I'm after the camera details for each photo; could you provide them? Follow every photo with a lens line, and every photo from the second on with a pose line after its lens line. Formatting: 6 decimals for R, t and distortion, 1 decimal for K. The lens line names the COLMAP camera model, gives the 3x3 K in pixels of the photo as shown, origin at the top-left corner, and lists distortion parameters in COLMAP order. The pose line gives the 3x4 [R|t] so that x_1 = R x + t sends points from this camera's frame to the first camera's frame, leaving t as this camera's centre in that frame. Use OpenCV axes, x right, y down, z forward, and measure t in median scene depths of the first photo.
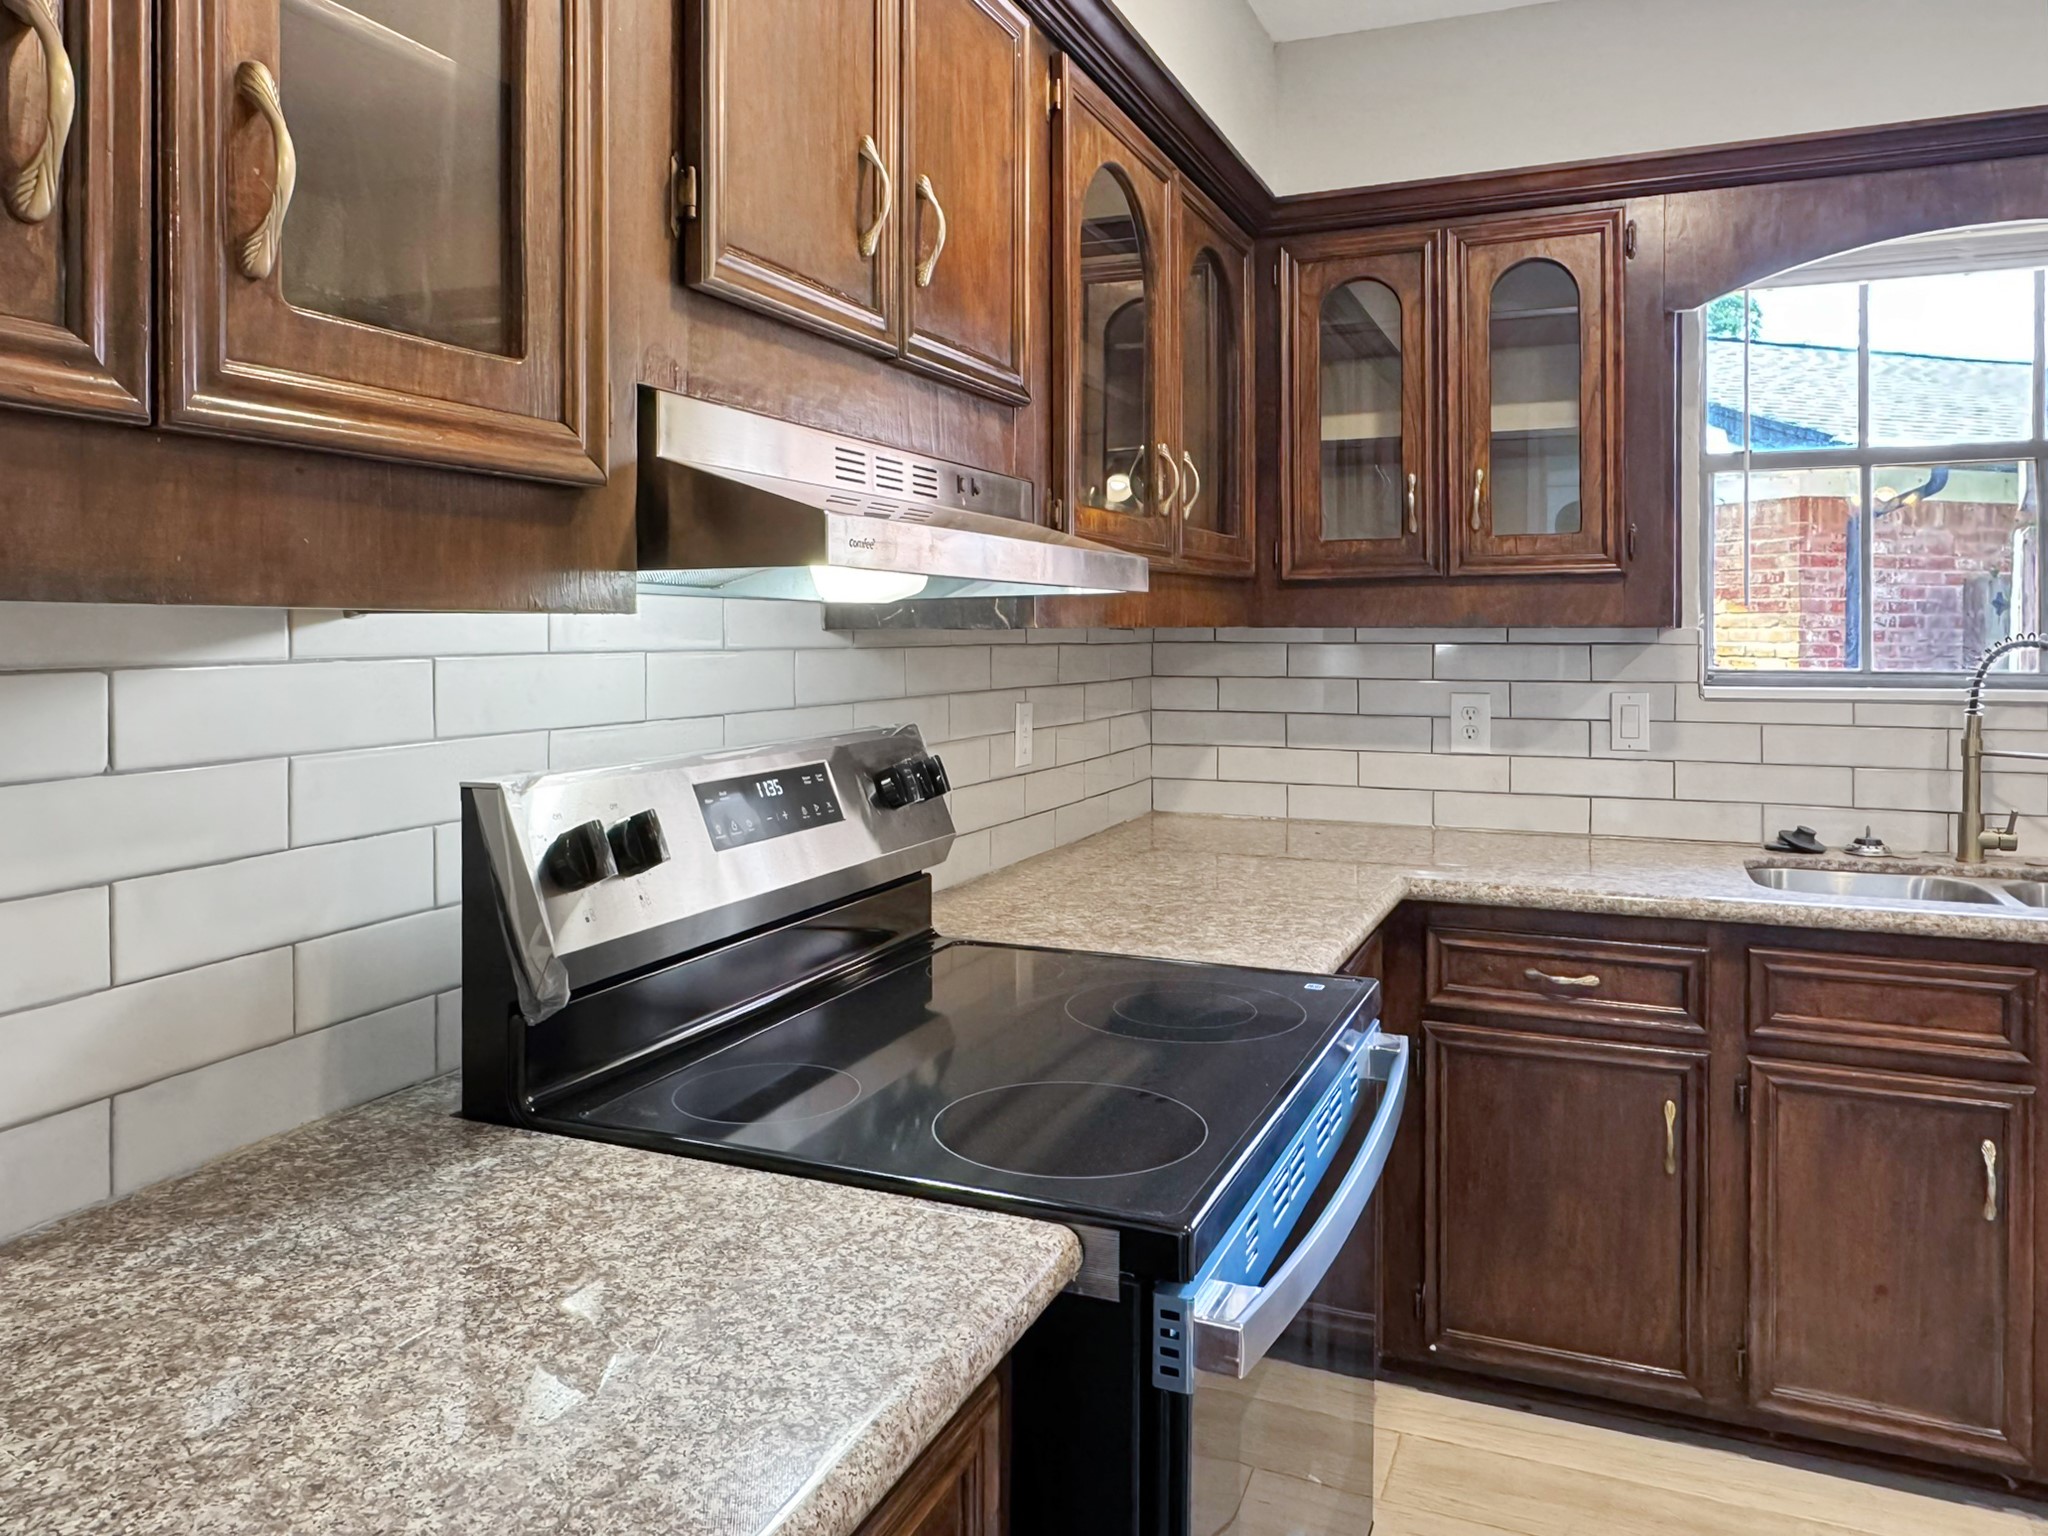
lens RADIAL K [[1444.3, 0, 989.9], [0, 1444.3, 641.6], [0, 0, 1]] dist [0.009552, -0.012571]
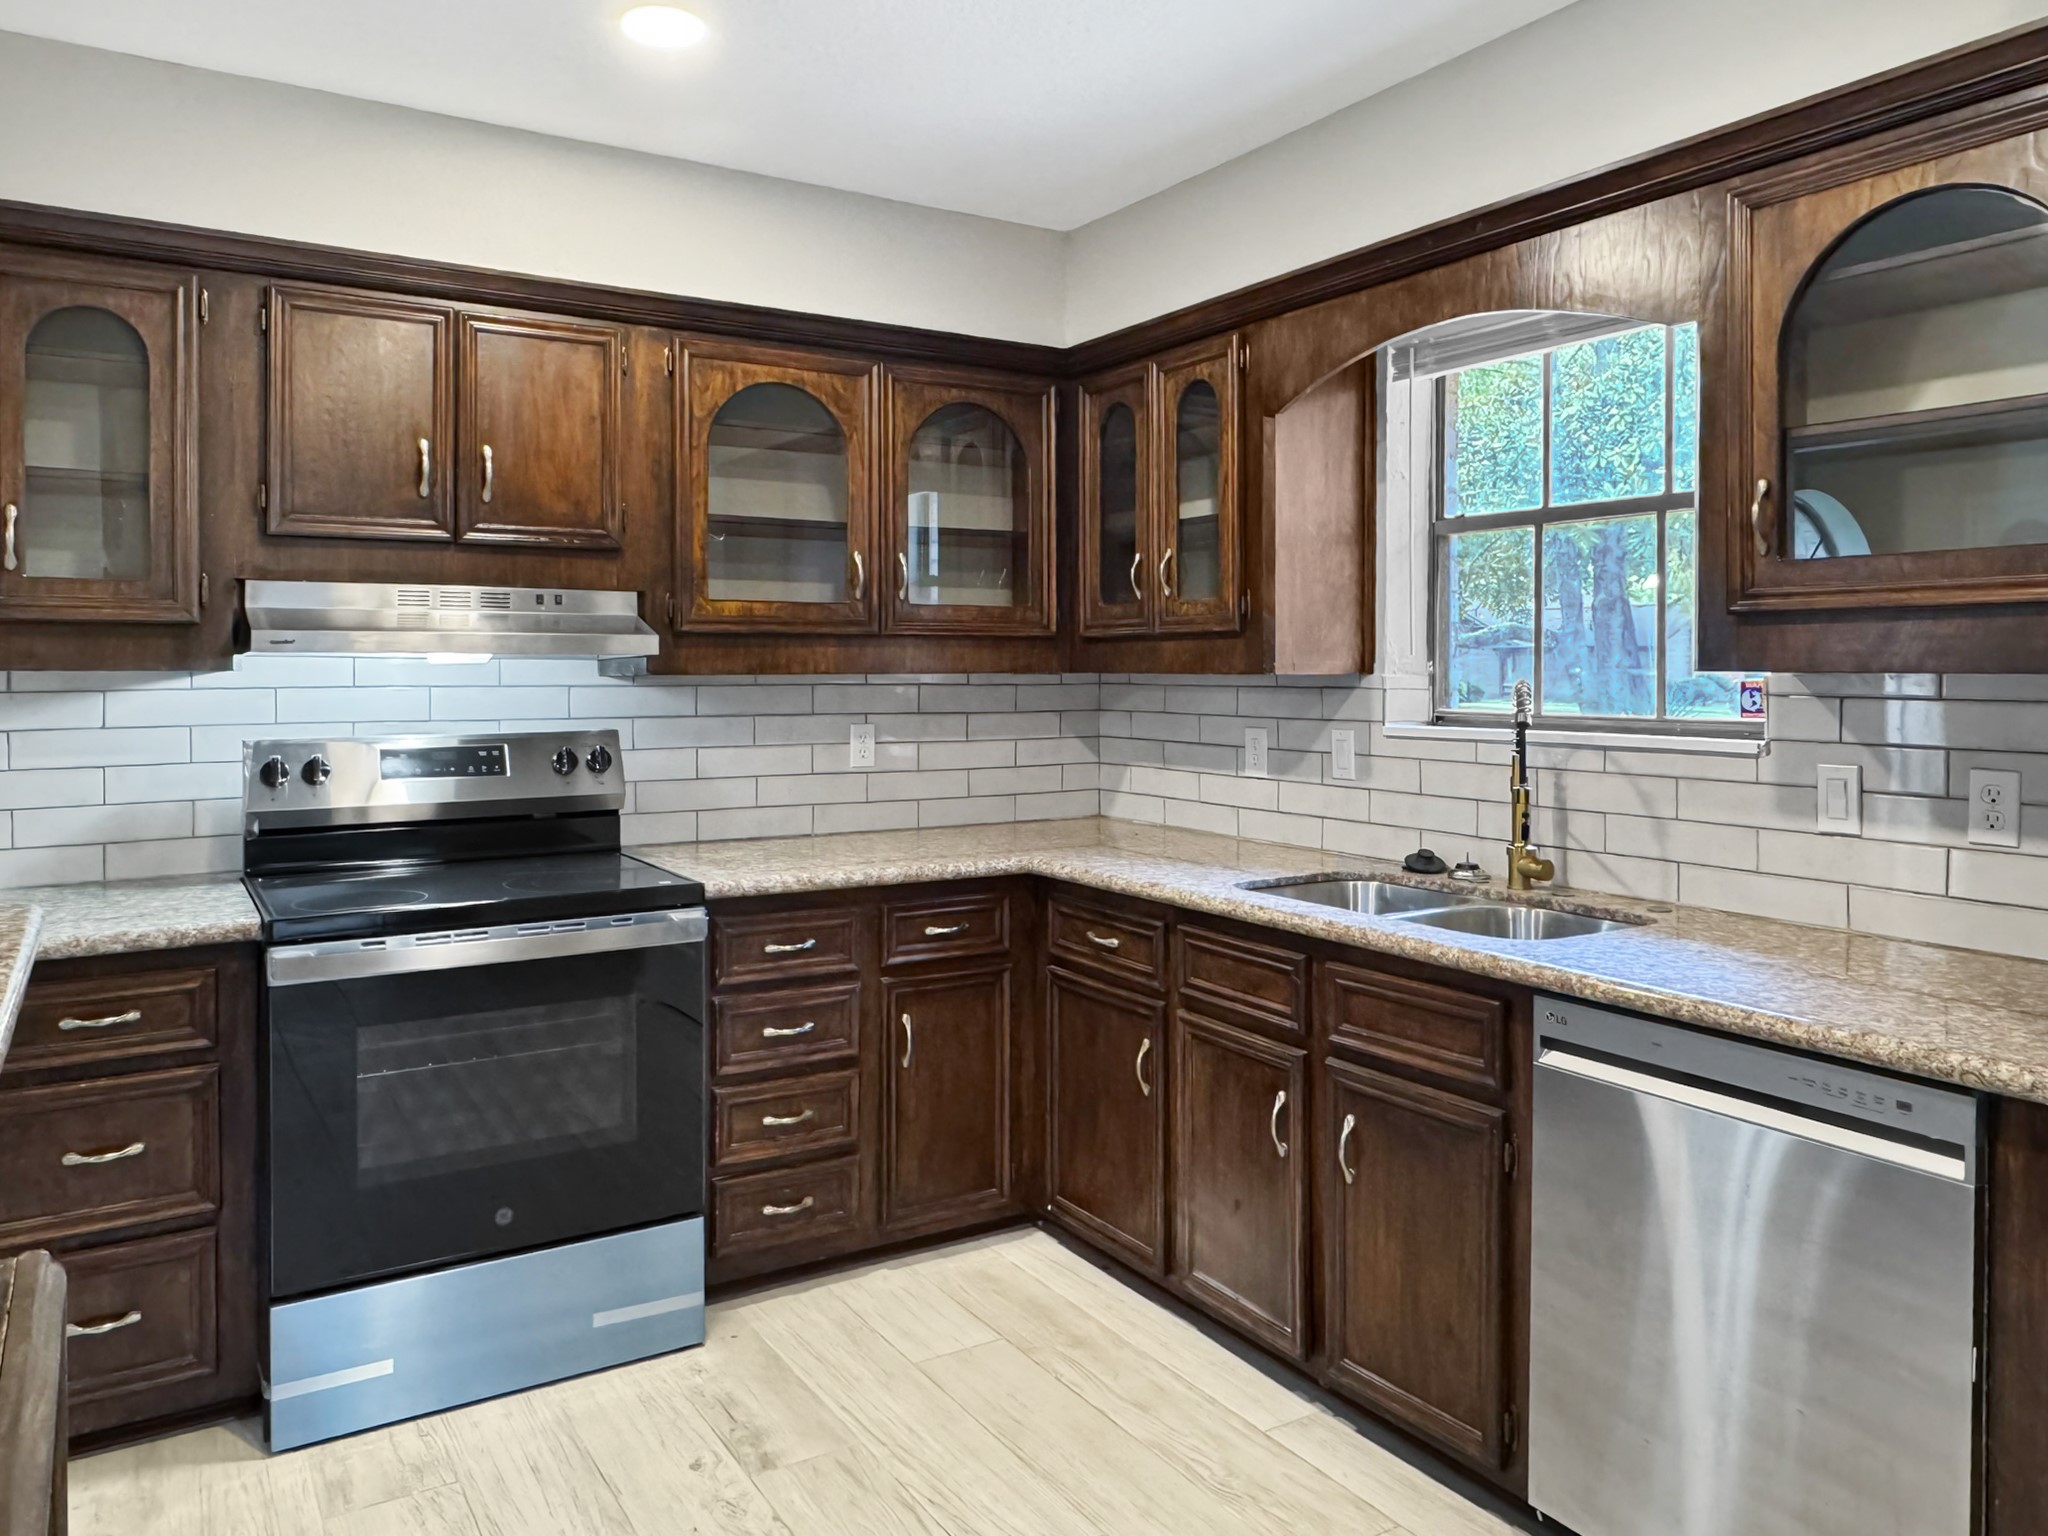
lens RADIAL K [[1444.3, 0, 1035.0], [0, 1444.3, 676.5], [0, 0, 1]] dist [0.009552, -0.012571]
pose [[0.819532, 0.003387, -0.573024, 1.065334], [-0.004138, 0.999991, -0.000007, -0.007522], [0.573019, 0.002377, 0.819539, -0.116458]]
